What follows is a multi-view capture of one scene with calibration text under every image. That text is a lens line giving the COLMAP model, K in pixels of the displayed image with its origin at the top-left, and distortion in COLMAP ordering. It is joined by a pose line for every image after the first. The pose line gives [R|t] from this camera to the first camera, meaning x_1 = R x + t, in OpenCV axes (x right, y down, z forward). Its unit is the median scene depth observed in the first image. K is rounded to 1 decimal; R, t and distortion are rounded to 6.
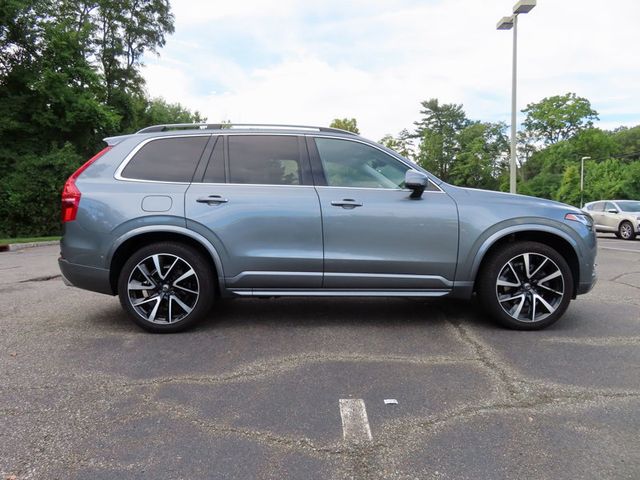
lens RADIAL K [[461.8, 0, 318.4], [0, 461.8, 240.4], [0, 0, 1]] dist [-0.017242, 0.014706]
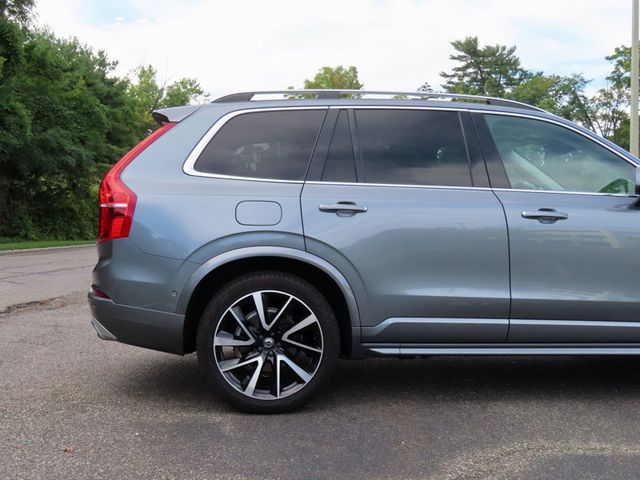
lens RADIAL K [[736.0, 0, 320.8], [0, 736.0, 240.1], [0, 0, 1]] dist [-0.002939, 0.000000]
pose [[0.998579, 0.005307, 0.053030, -0.308715], [-0.004056, 0.999712, -0.023674, -0.016986], [-0.053140, 0.023425, 0.998312, -0.037865]]
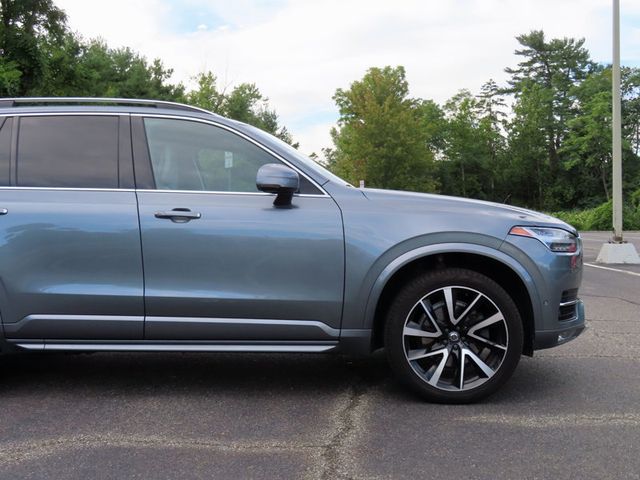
lens RADIAL K [[736.0, 0, 321.0], [0, 736.0, 241.8], [0, 0, 1]] dist [-0.002939, 0.000000]
pose [[0.998493, -0.006511, -0.054489, 0.323741], [0.005243, 0.999713, -0.023368, -0.013167], [0.054625, 0.023047, 0.998241, -0.068546]]
